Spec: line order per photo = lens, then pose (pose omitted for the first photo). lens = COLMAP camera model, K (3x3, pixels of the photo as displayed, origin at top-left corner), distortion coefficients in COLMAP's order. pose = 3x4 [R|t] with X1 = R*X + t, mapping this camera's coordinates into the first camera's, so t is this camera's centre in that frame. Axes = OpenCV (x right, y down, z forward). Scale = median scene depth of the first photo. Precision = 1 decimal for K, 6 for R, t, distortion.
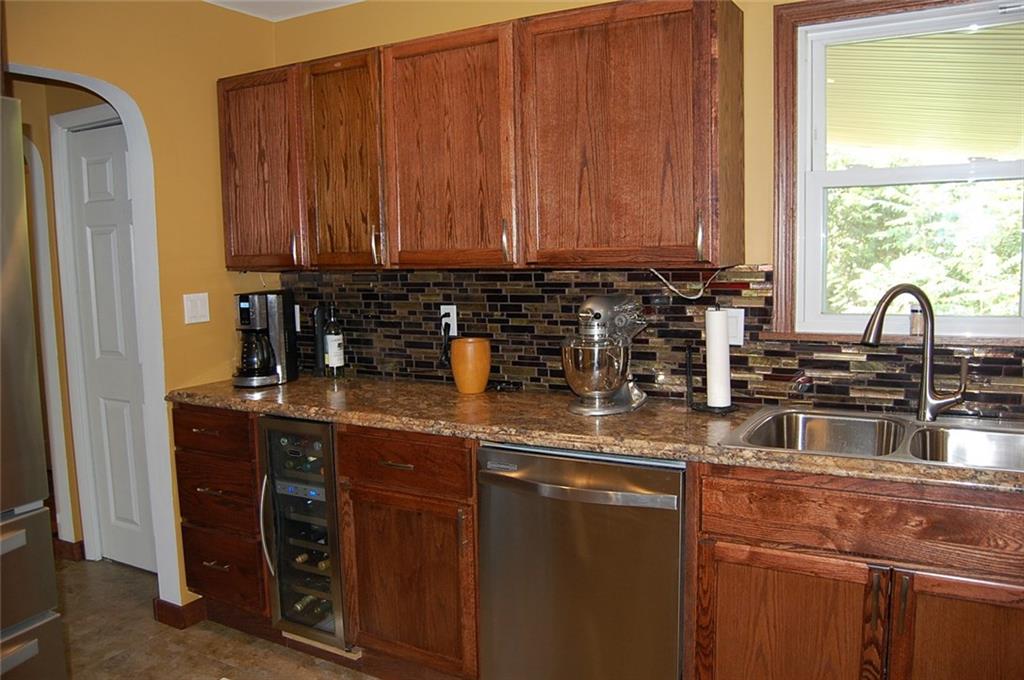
lens RADIAL K [[798.1, 0, 512.0], [0, 798.1, 340.0], [0, 0, 1]] dist [-0.111808, 0.063463]
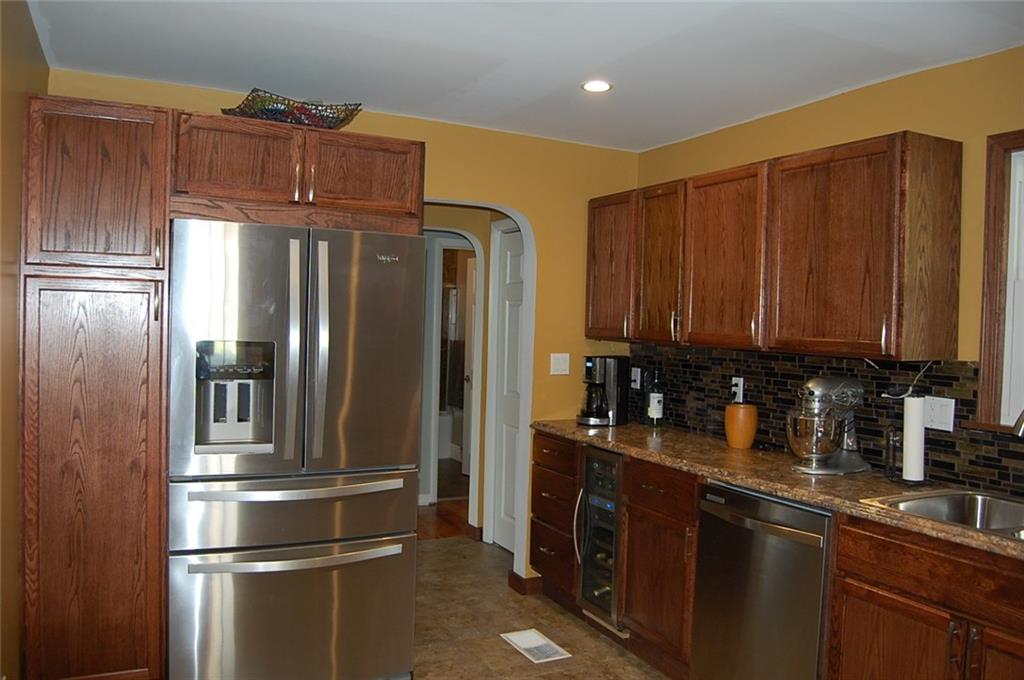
lens RADIAL K [[798.1, 0, 512.0], [0, 798.1, 340.0], [0, 0, 1]] dist [-0.111808, 0.063463]
pose [[0.834279, 0.058727, -0.548205, 0.324894], [-0.106014, 0.992844, -0.054977, 0.003983], [0.541053, 0.103983, 0.834535, -0.243697]]
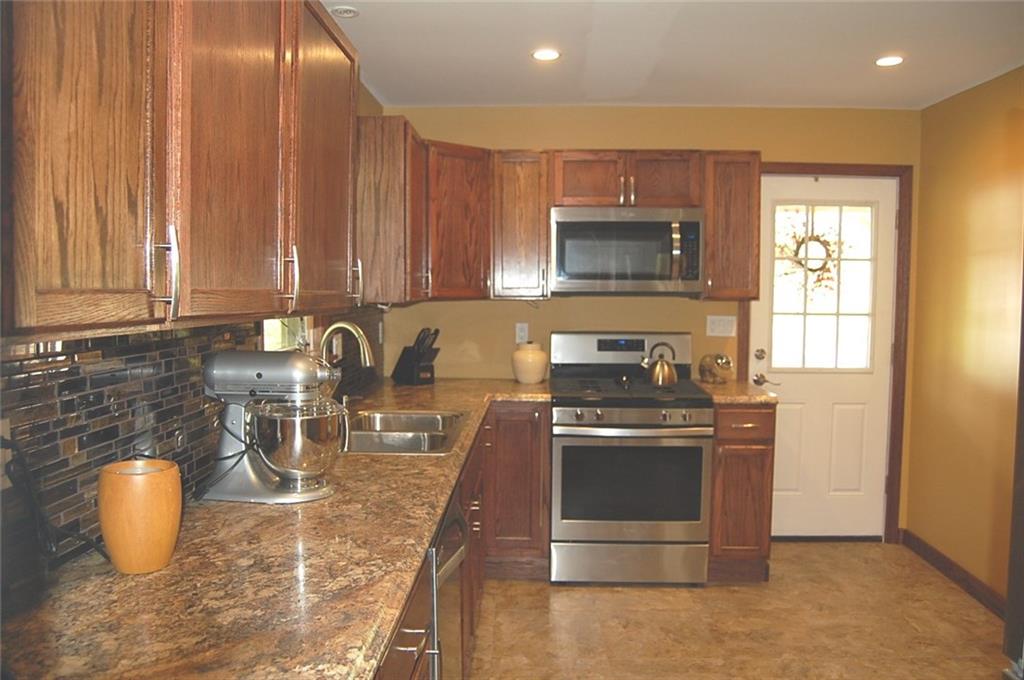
lens RADIAL K [[798.1, 0, 512.0], [0, 798.1, 340.0], [0, 0, 1]] dist [-0.111808, 0.063463]
pose [[0.889284, 0.000227, 0.457355, -0.057153], [0.025896, 0.998371, -0.050849, -0.018276], [-0.456621, 0.057063, 0.887829, 0.171726]]
